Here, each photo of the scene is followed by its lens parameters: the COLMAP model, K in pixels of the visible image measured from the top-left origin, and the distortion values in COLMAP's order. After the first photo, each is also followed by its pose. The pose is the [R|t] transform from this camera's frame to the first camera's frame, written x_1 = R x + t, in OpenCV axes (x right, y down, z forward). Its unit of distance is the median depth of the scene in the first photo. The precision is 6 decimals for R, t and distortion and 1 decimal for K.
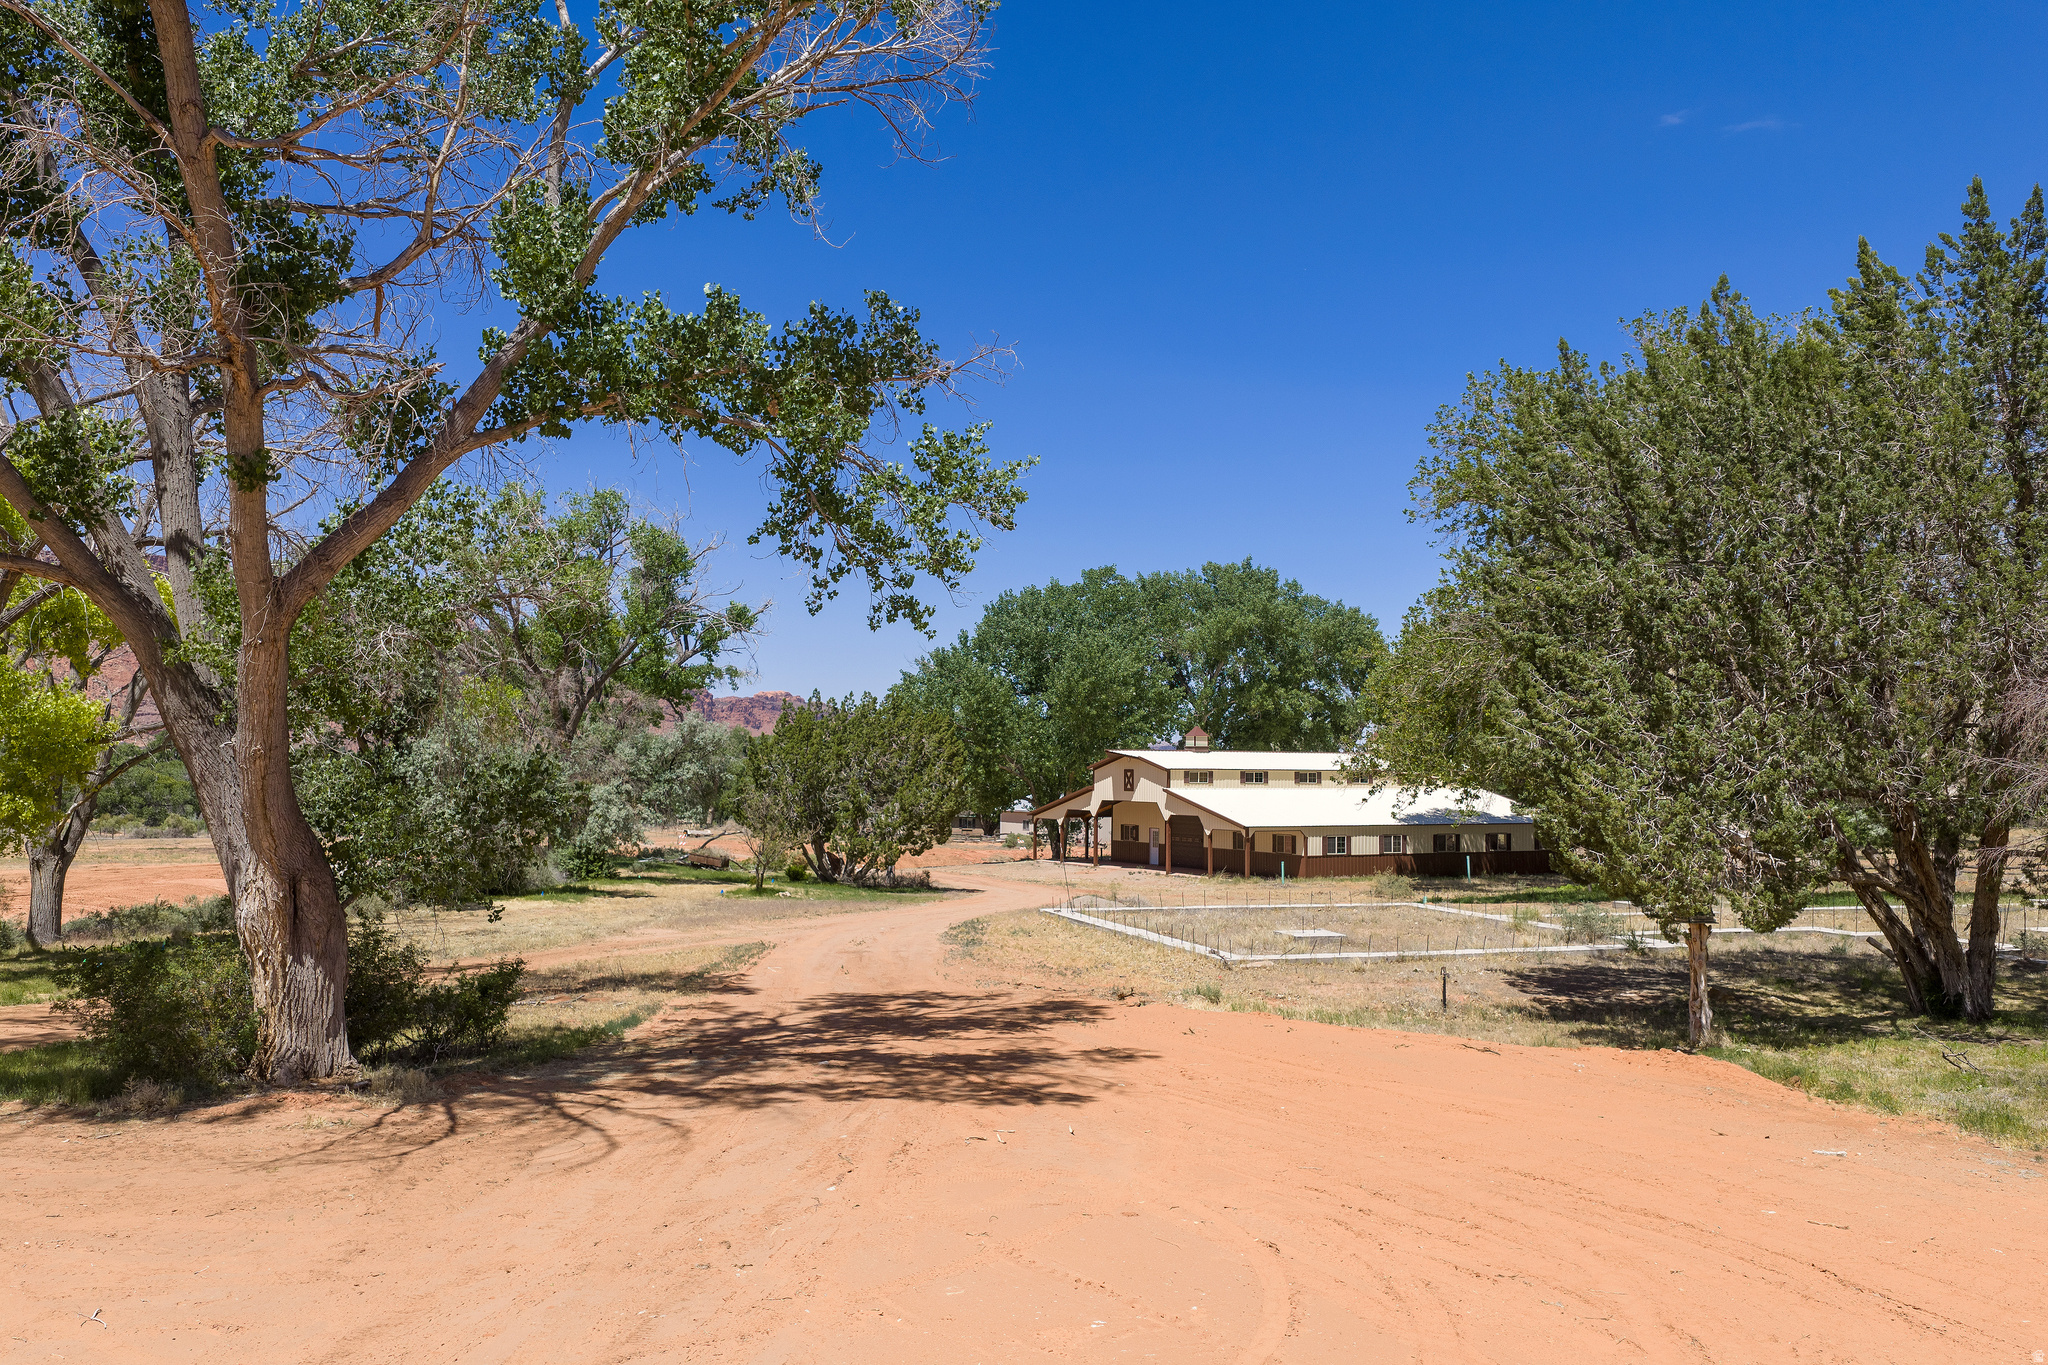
lens RADIAL K [[1742.8, 0, 1022.8], [0, 1742.8, 682.6], [0, 0, 1]] dist [0.030211, -0.022230]
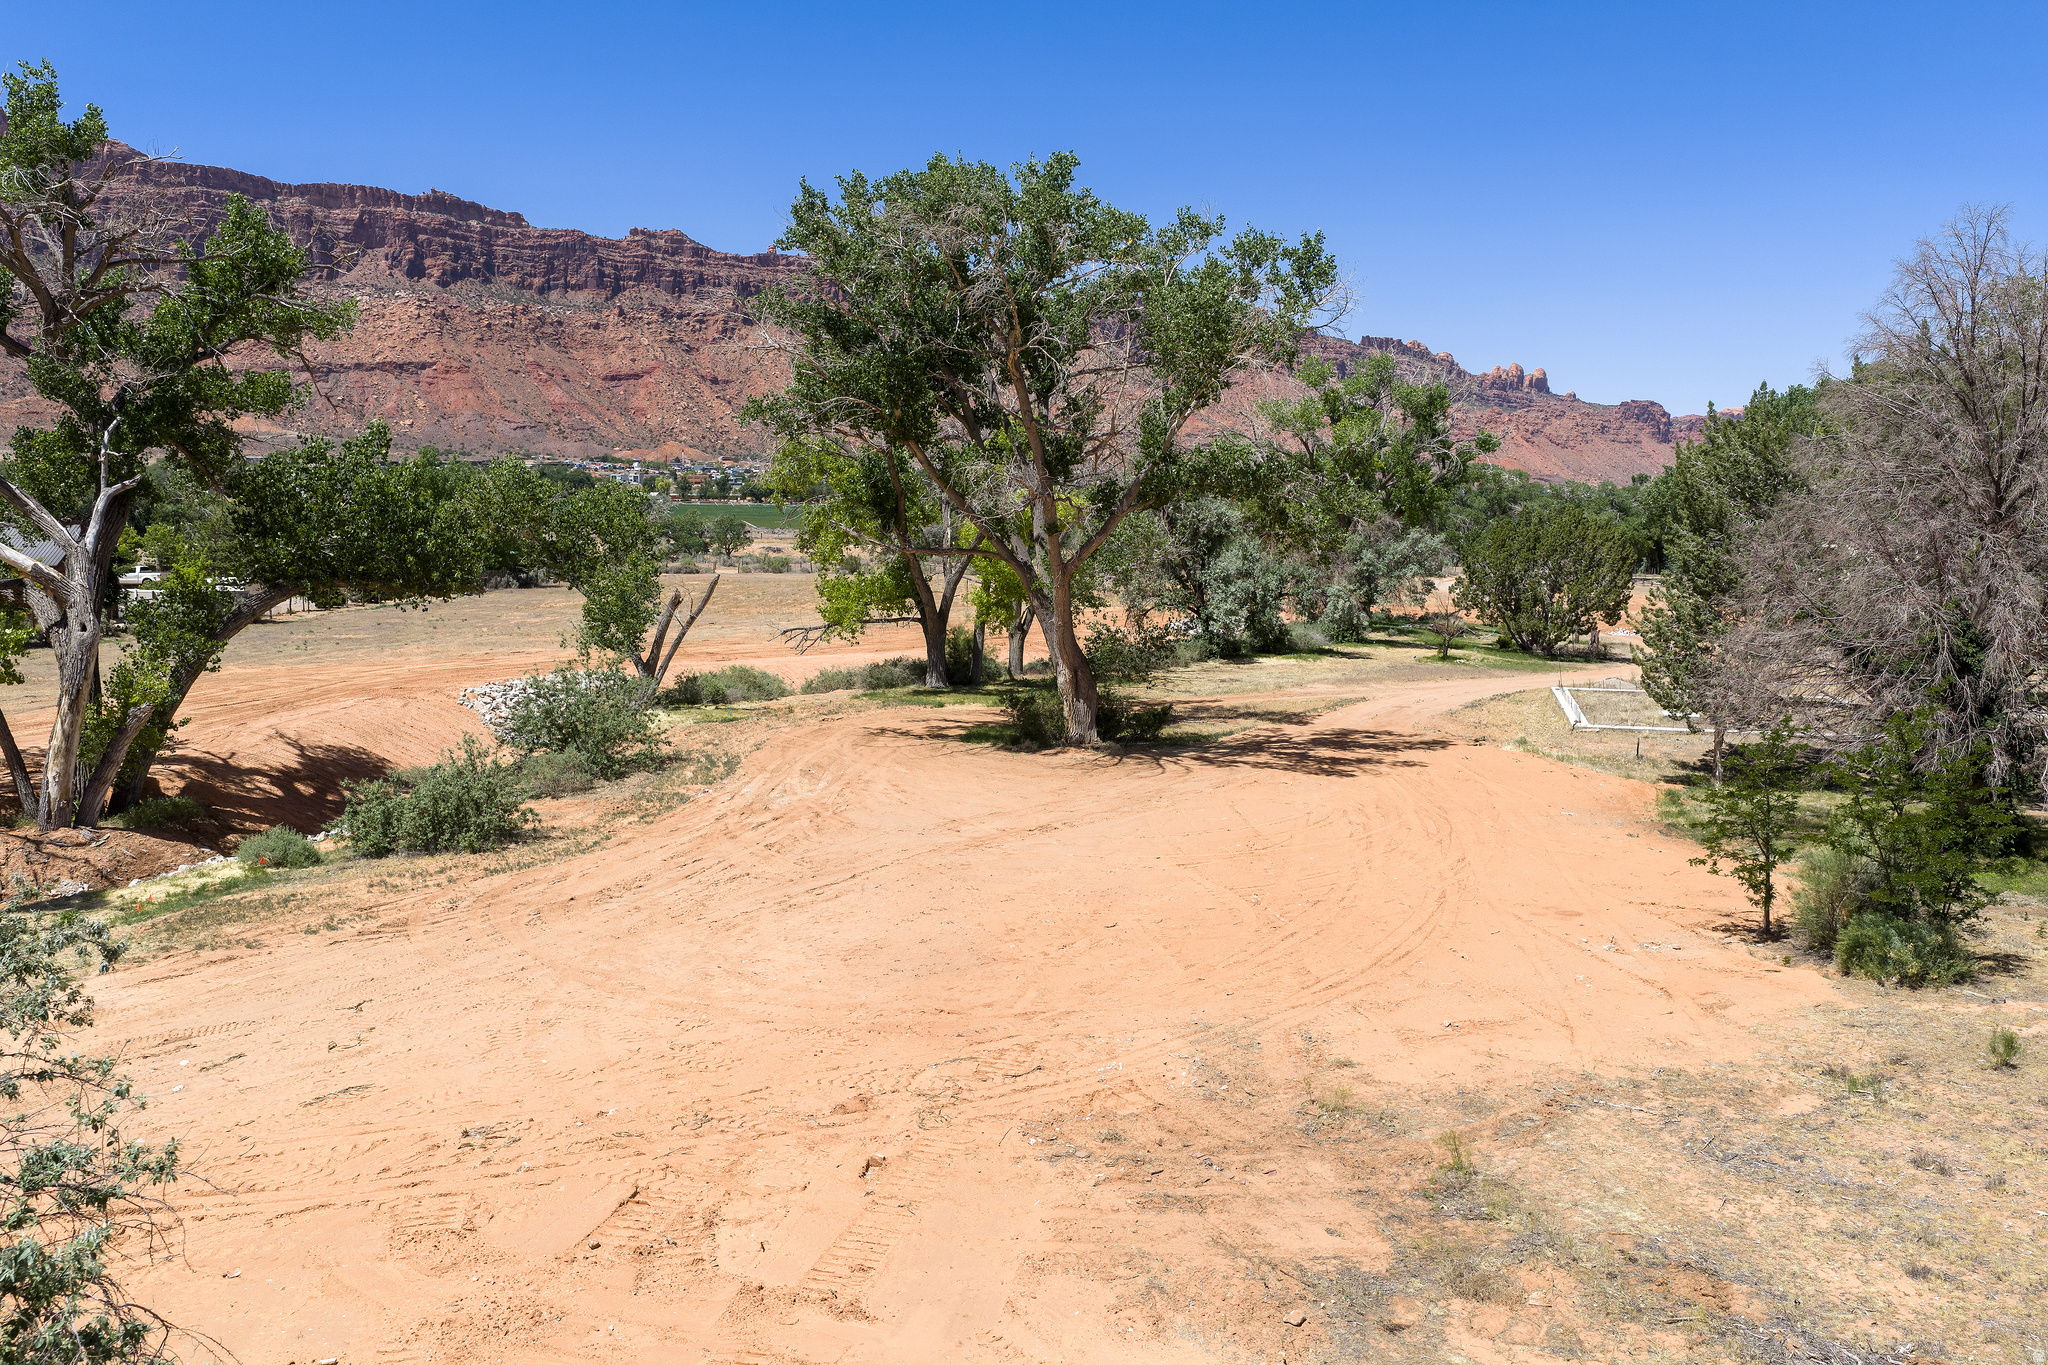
lens RADIAL K [[1742.8, 0, 1024.0], [0, 1742.8, 682.5], [0, 0, 1]] dist [0.030211, -0.022230]
pose [[0.863665, 0.056979, -0.500836, 0.845071], [0.022632, 0.988205, 0.151455, -0.272915], [0.503558, -0.142142, 0.852188, -1.303138]]
